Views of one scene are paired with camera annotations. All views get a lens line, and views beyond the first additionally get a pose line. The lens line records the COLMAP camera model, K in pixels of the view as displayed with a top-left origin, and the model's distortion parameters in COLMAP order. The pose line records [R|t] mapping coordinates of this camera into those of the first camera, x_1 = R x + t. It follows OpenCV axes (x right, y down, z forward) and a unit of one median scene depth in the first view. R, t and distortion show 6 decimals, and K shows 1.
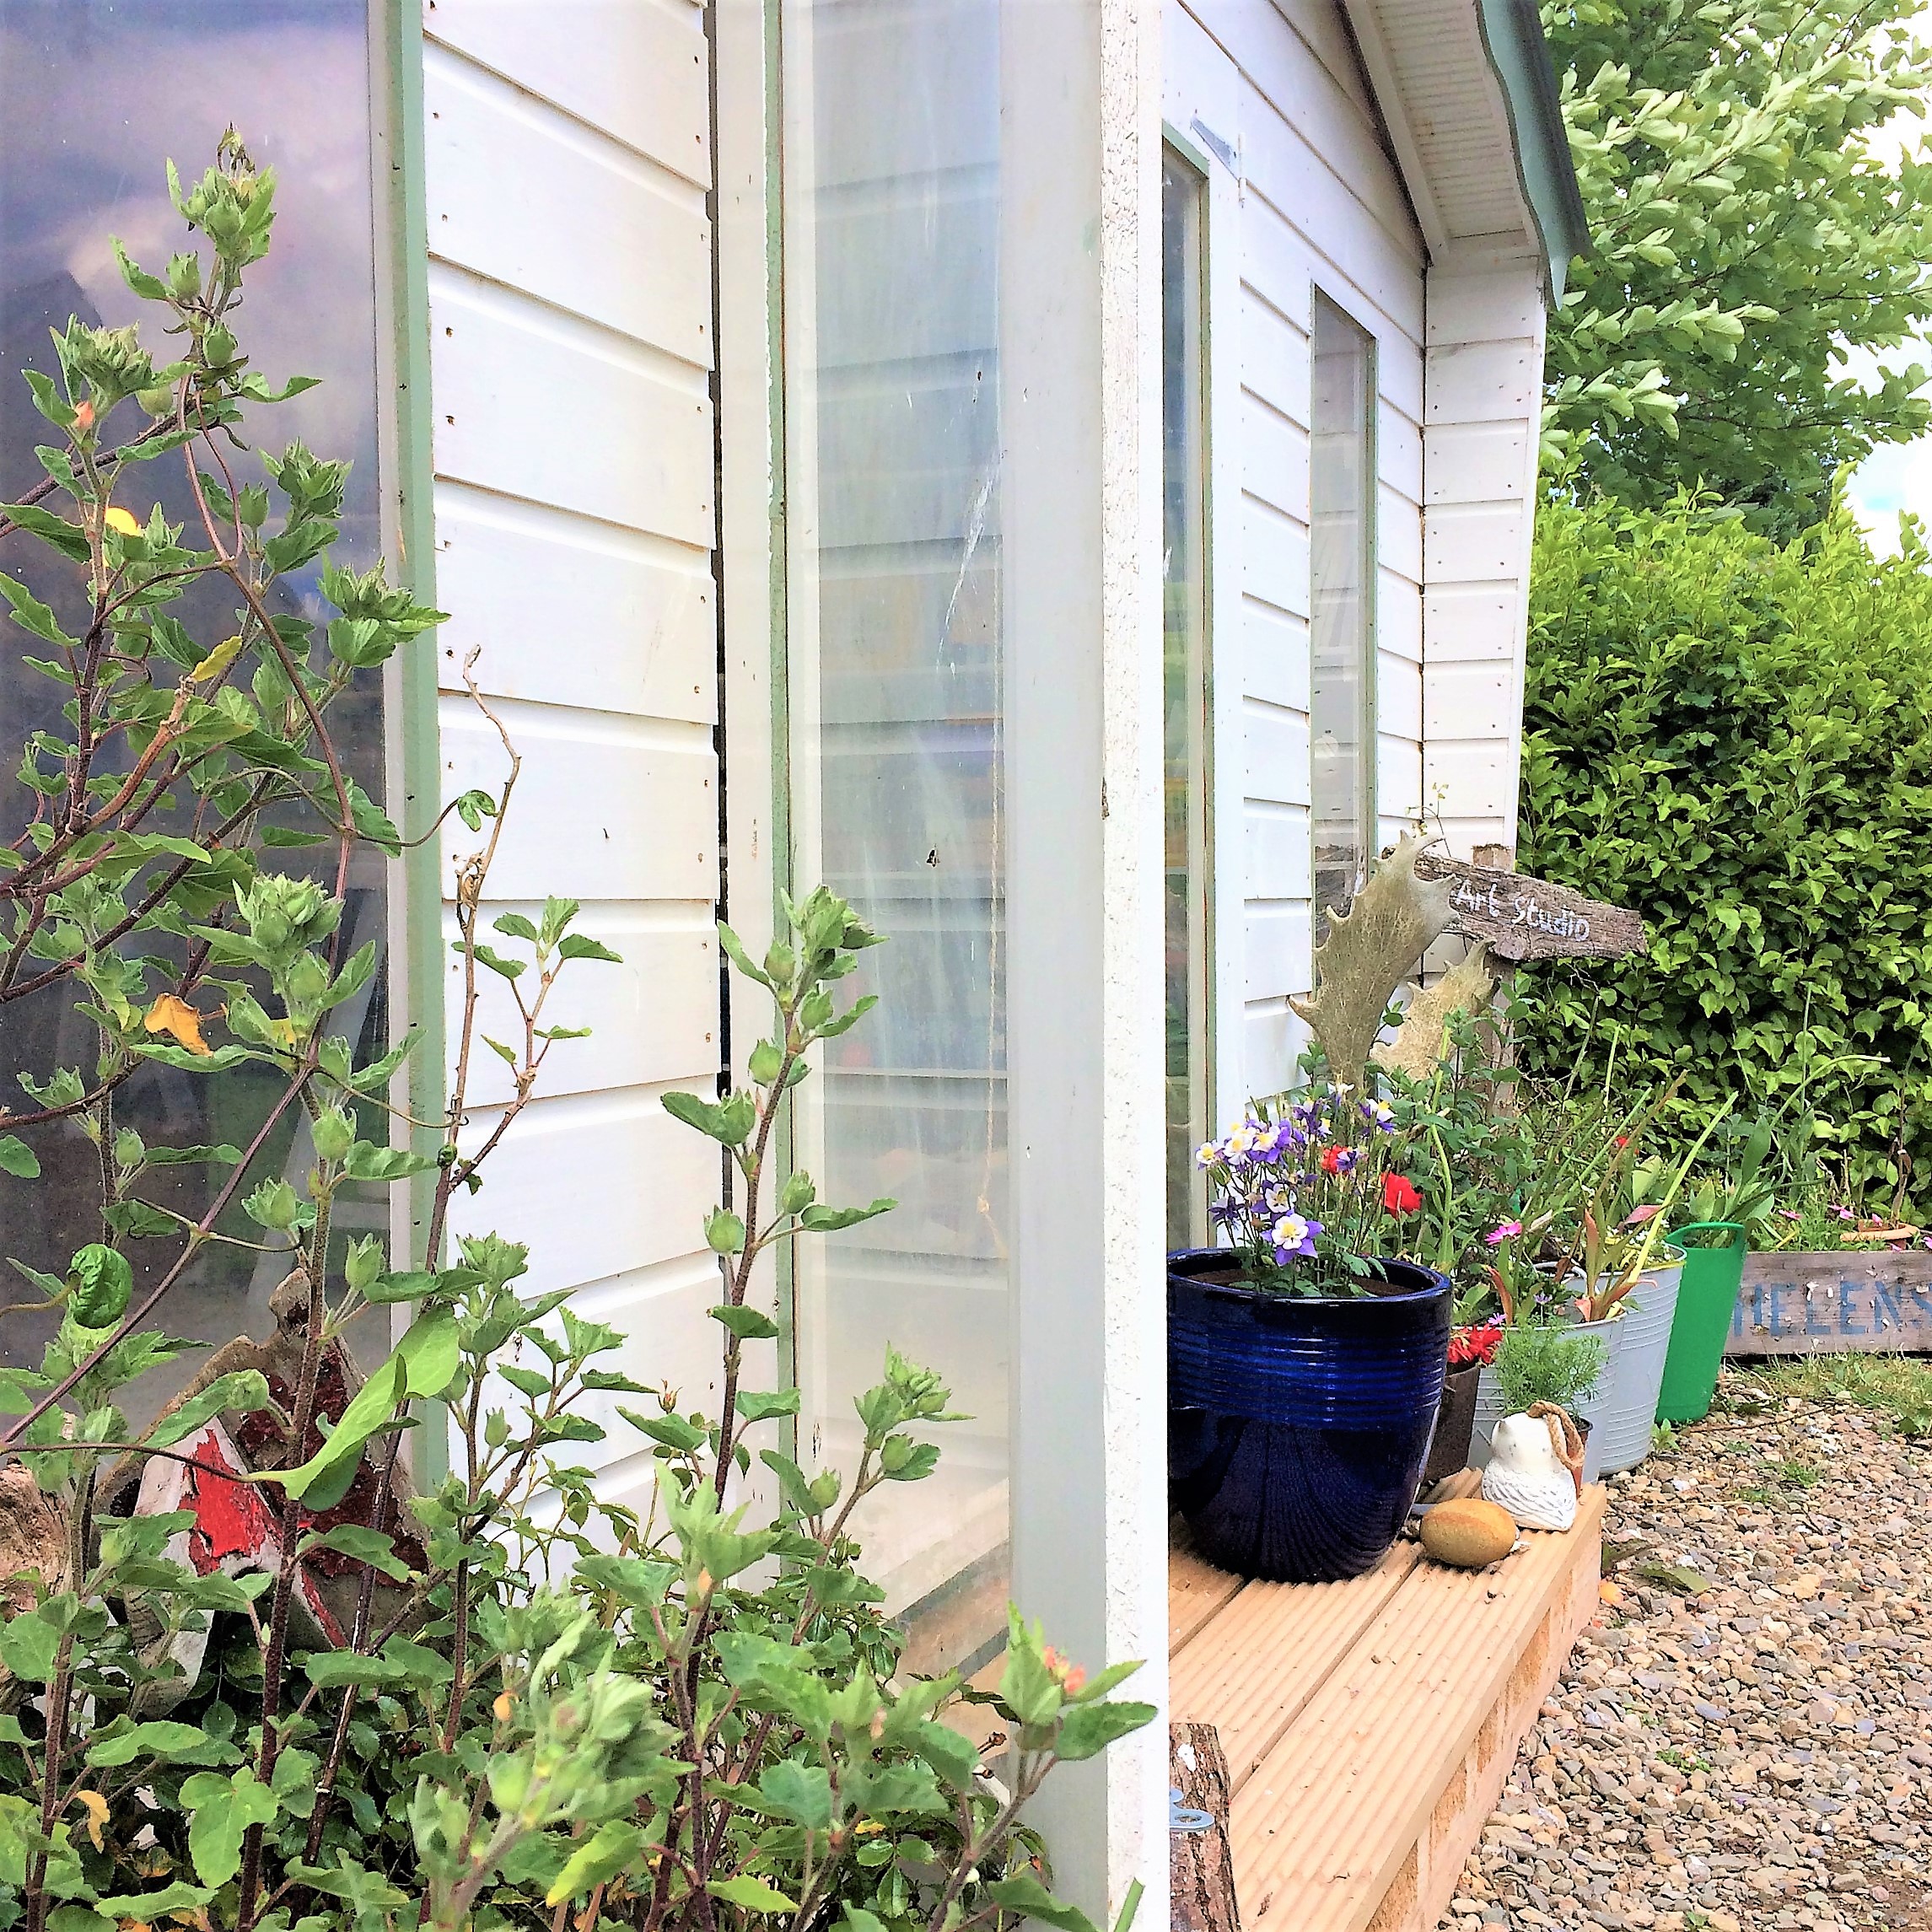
lens RADIAL K [[2367.1, 0, 966.0], [0, 2367.1, 966.0], [0, 0, 1]] dist [-0.015499, -0.010929]
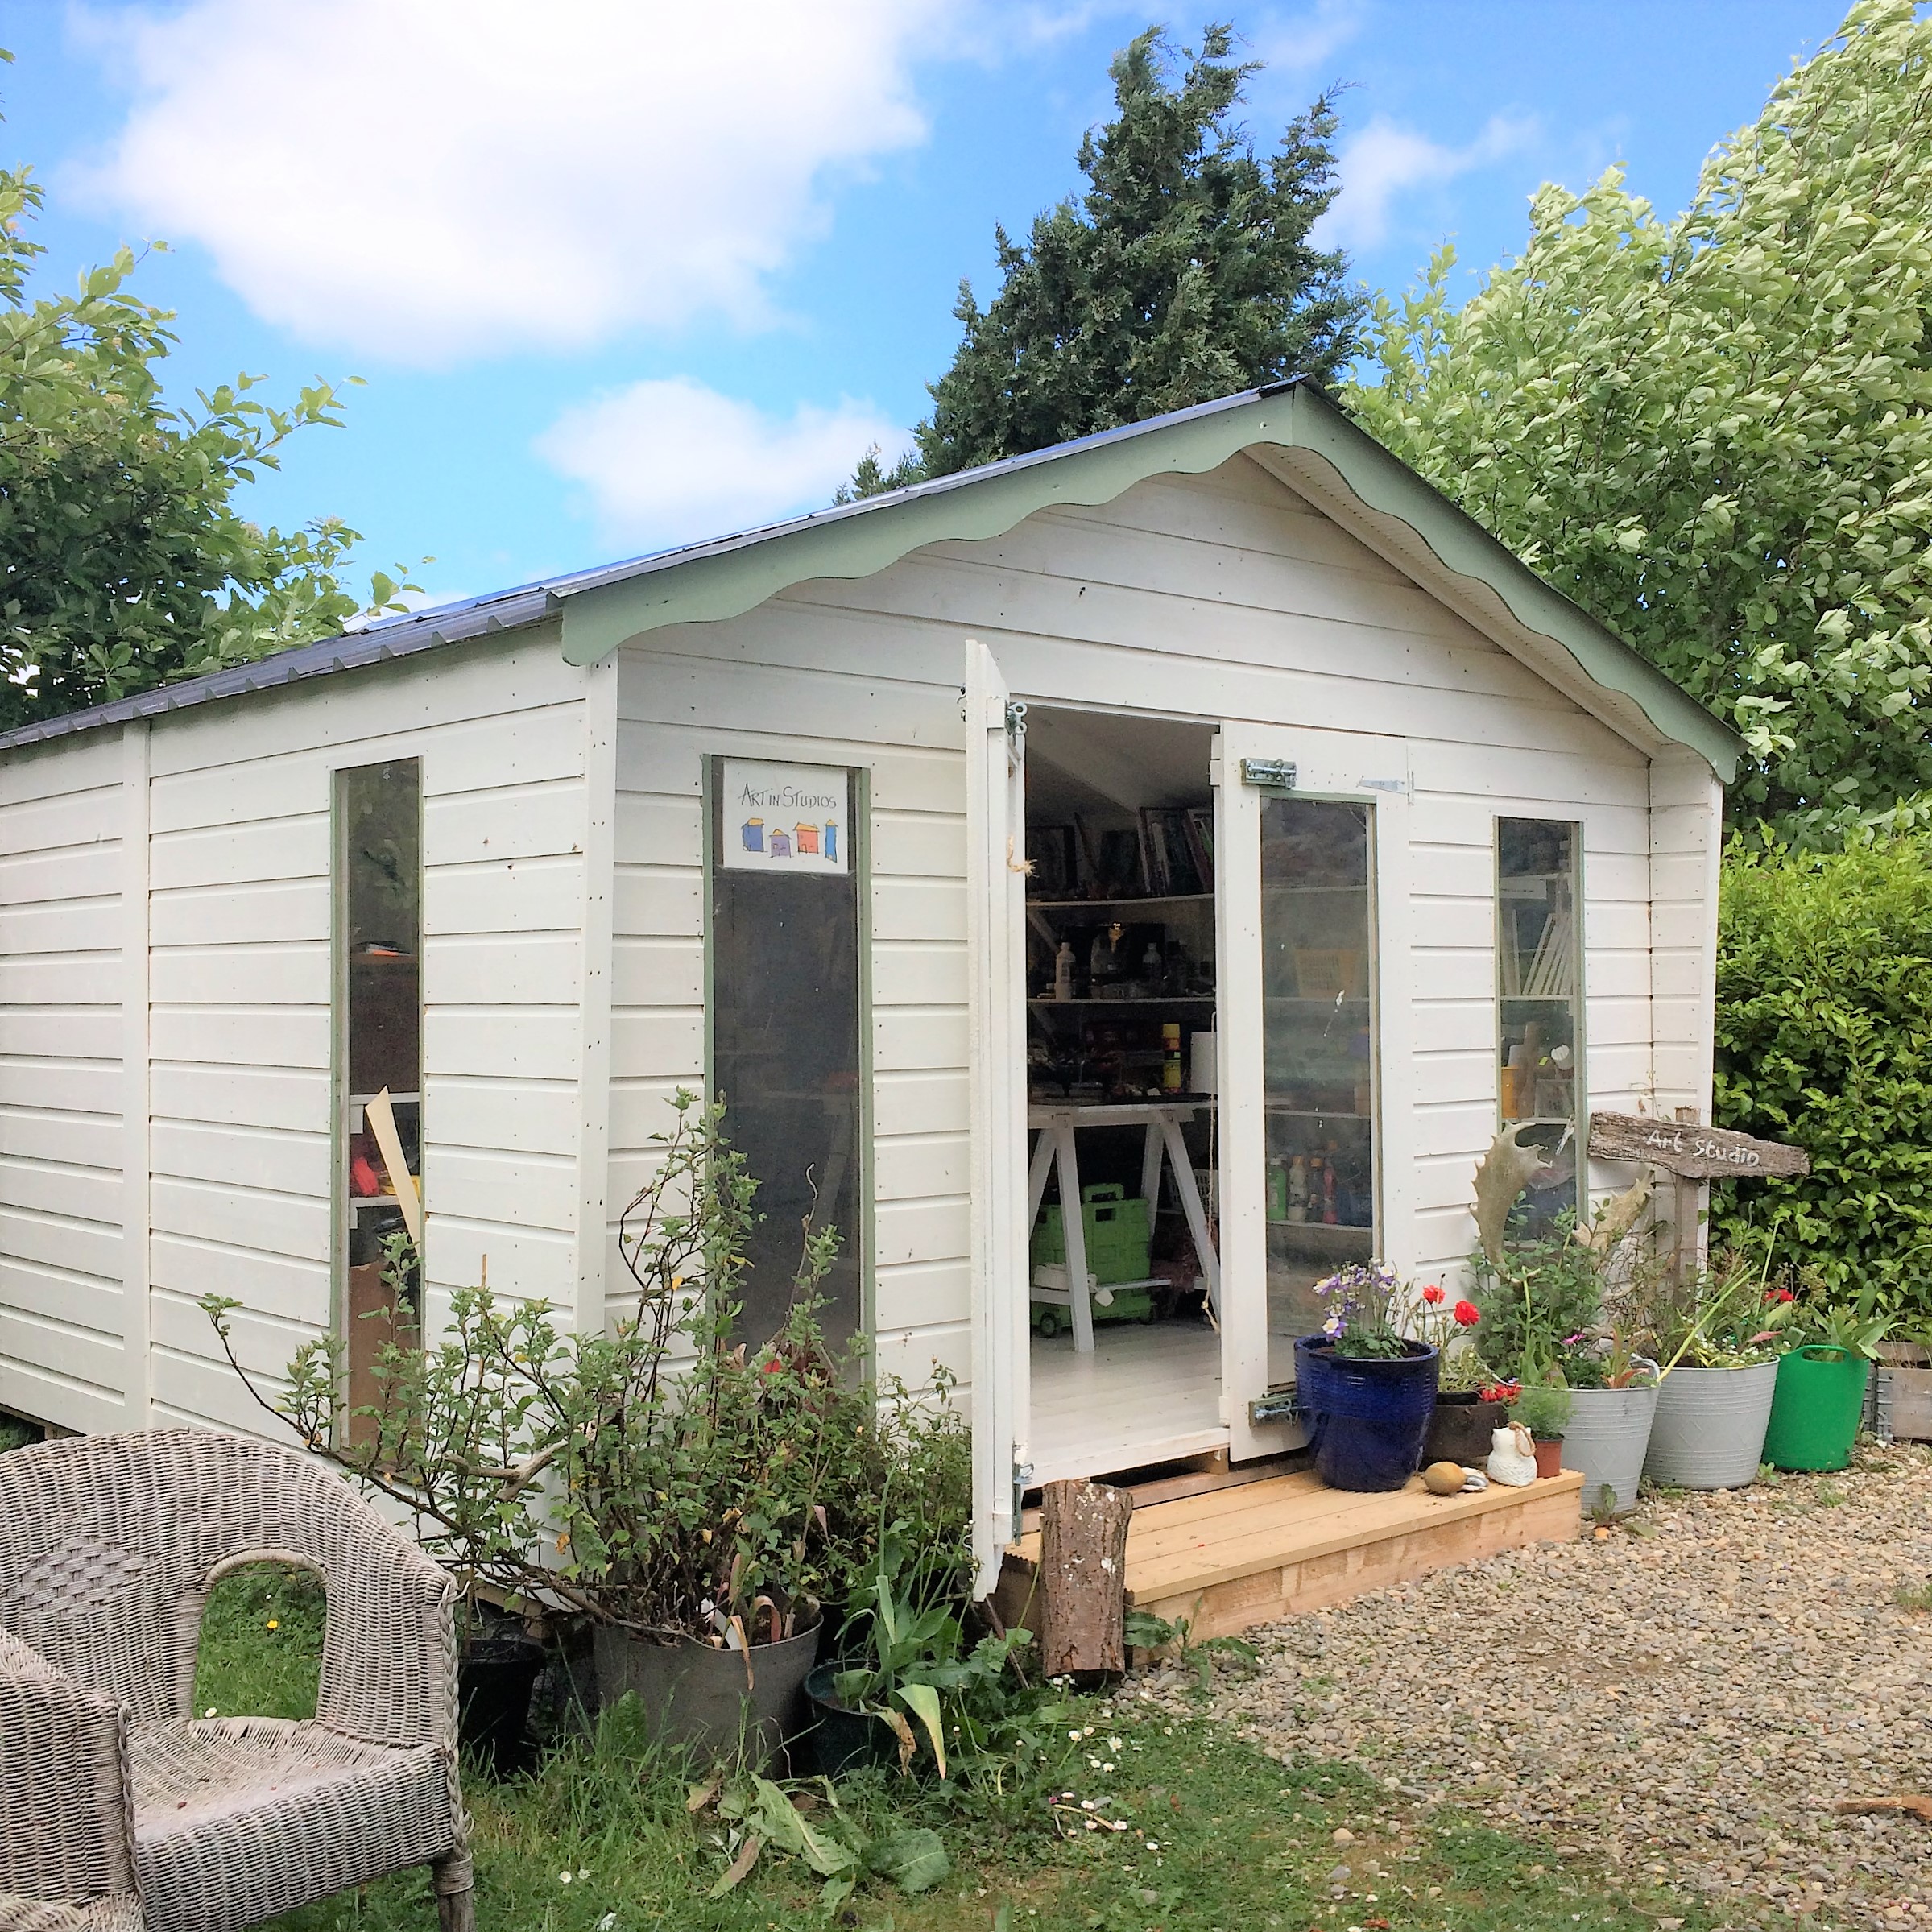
lens RADIAL K [[2259.9, 0, 966.0], [0, 2259.9, 966.0], [0, 0, 1]] dist [0.006353, 0.006892]
pose [[0.902869, -0.004120, -0.429896, 0.462706], [-0.011517, 0.999363, -0.033766, -0.093658], [0.429762, 0.035437, 0.902247, -0.673932]]
